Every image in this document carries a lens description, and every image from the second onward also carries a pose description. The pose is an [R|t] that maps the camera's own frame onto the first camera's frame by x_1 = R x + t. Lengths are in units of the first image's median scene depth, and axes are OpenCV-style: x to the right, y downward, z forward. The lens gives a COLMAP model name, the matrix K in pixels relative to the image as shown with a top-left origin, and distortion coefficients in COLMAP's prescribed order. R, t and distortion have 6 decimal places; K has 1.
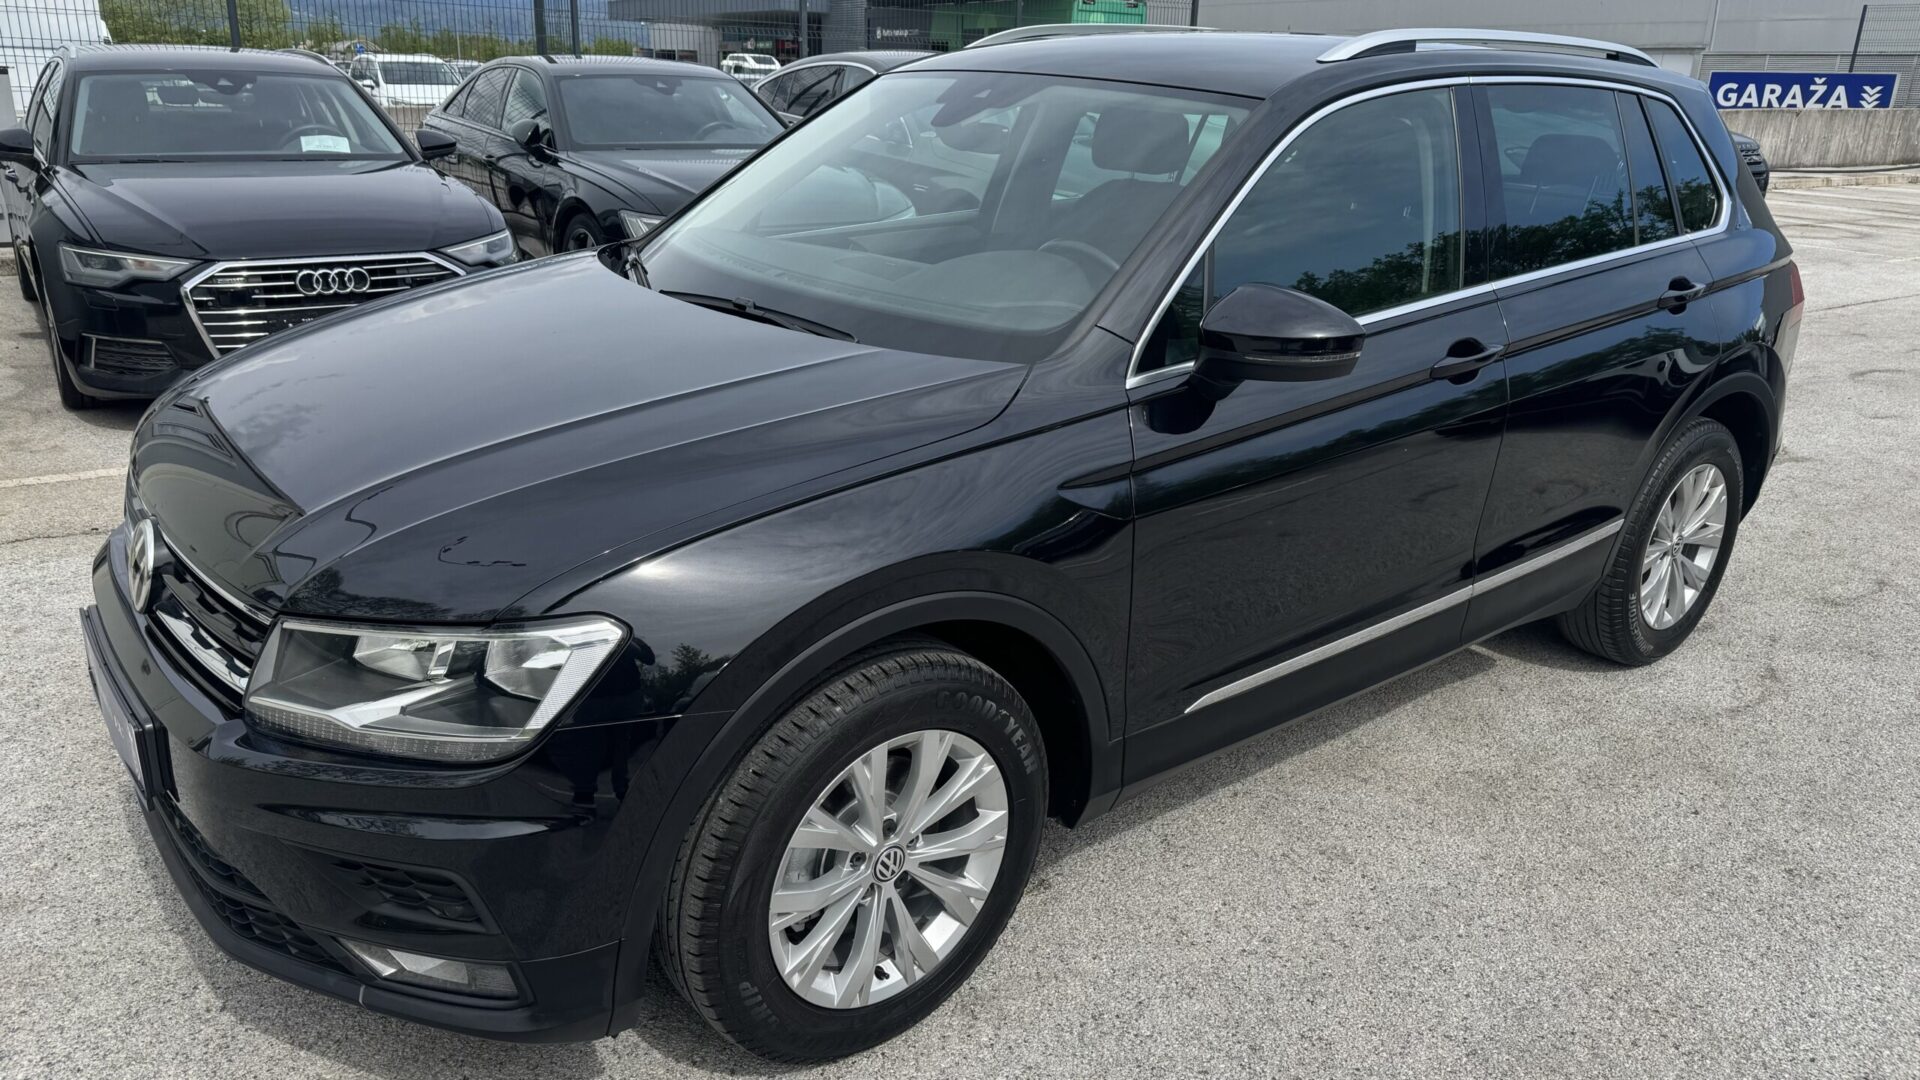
lens RADIAL K [[1337.2, 0, 967.7], [0, 1337.2, 366.1], [0, 0, 1]] dist [0.079790, -0.084738]
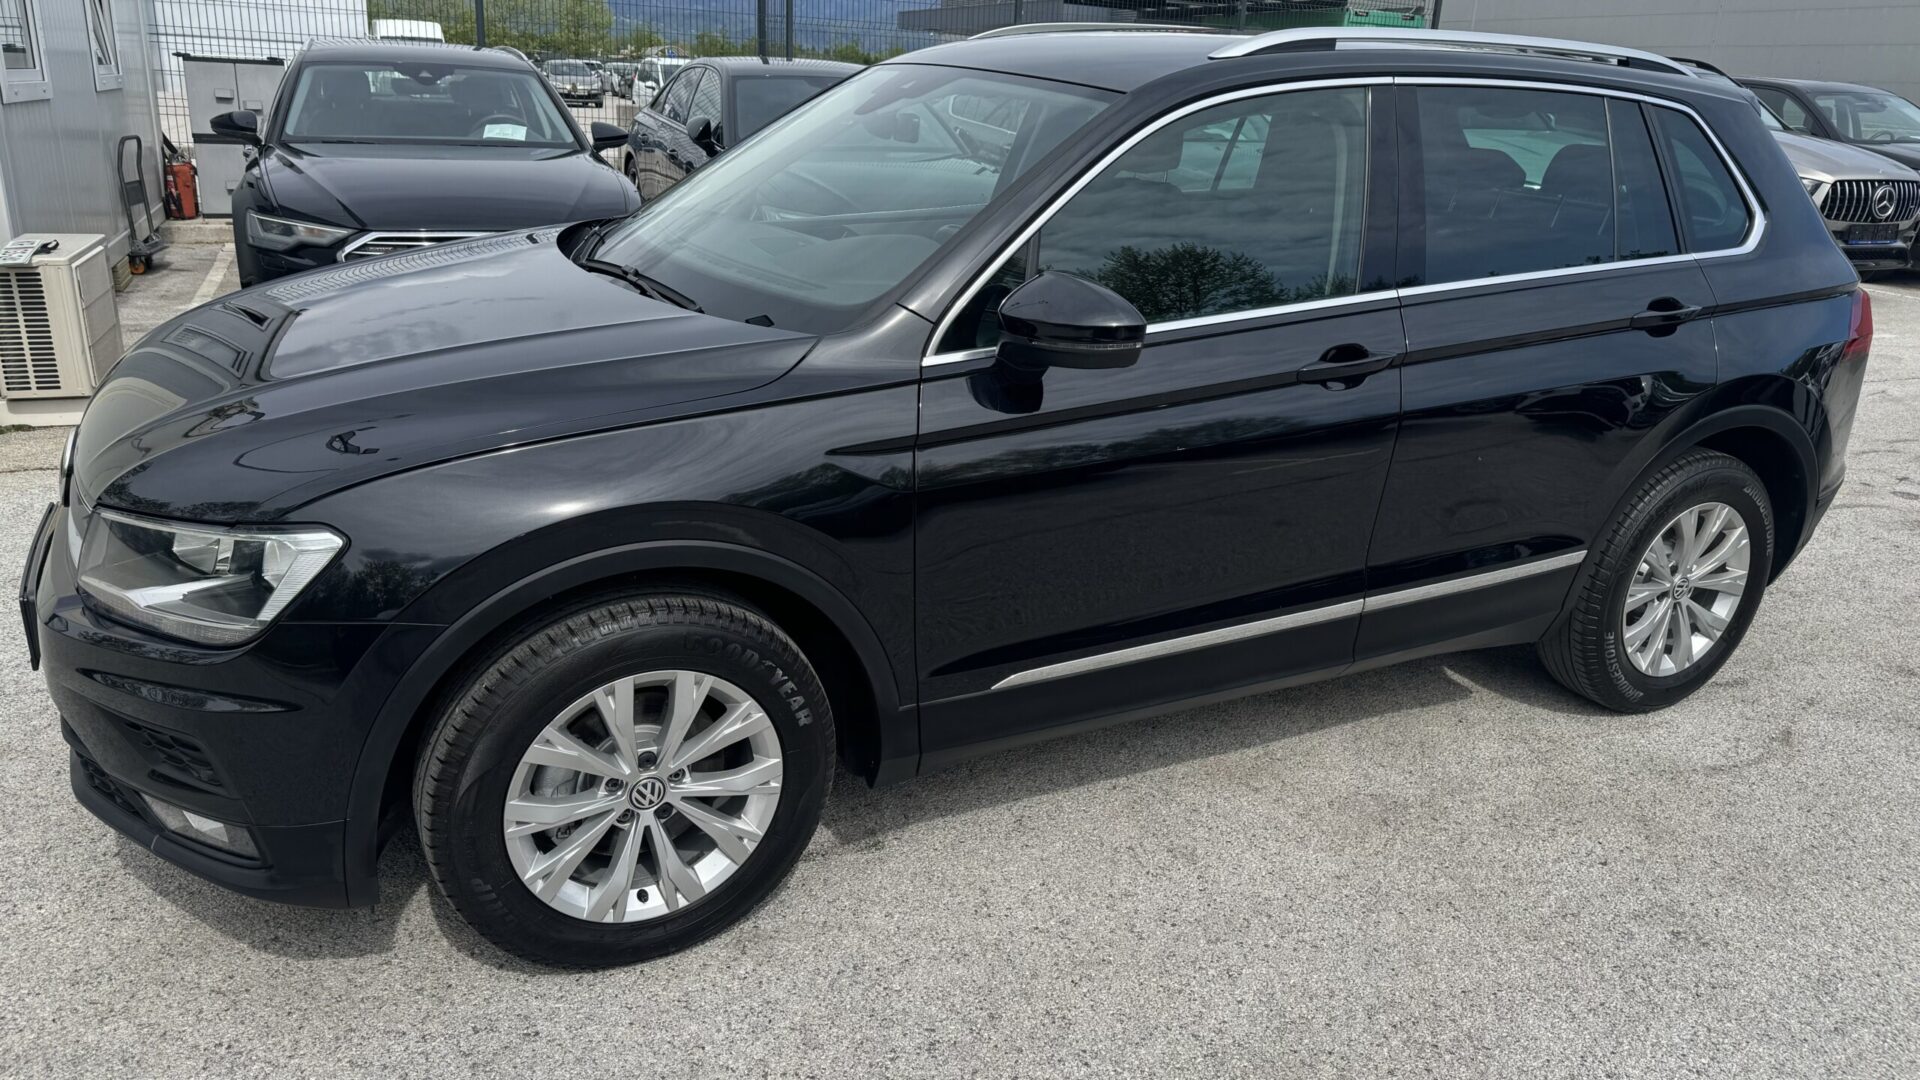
lens RADIAL K [[1337.2, 0, 967.7], [0, 1337.2, 366.1], [0, 0, 1]] dist [0.079790, -0.084738]
pose [[0.980998, 0.056436, -0.185631, 0.330177], [-0.057604, 0.998339, -0.000900, 0.015004], [0.185272, 0.011576, 0.982619, -0.008932]]
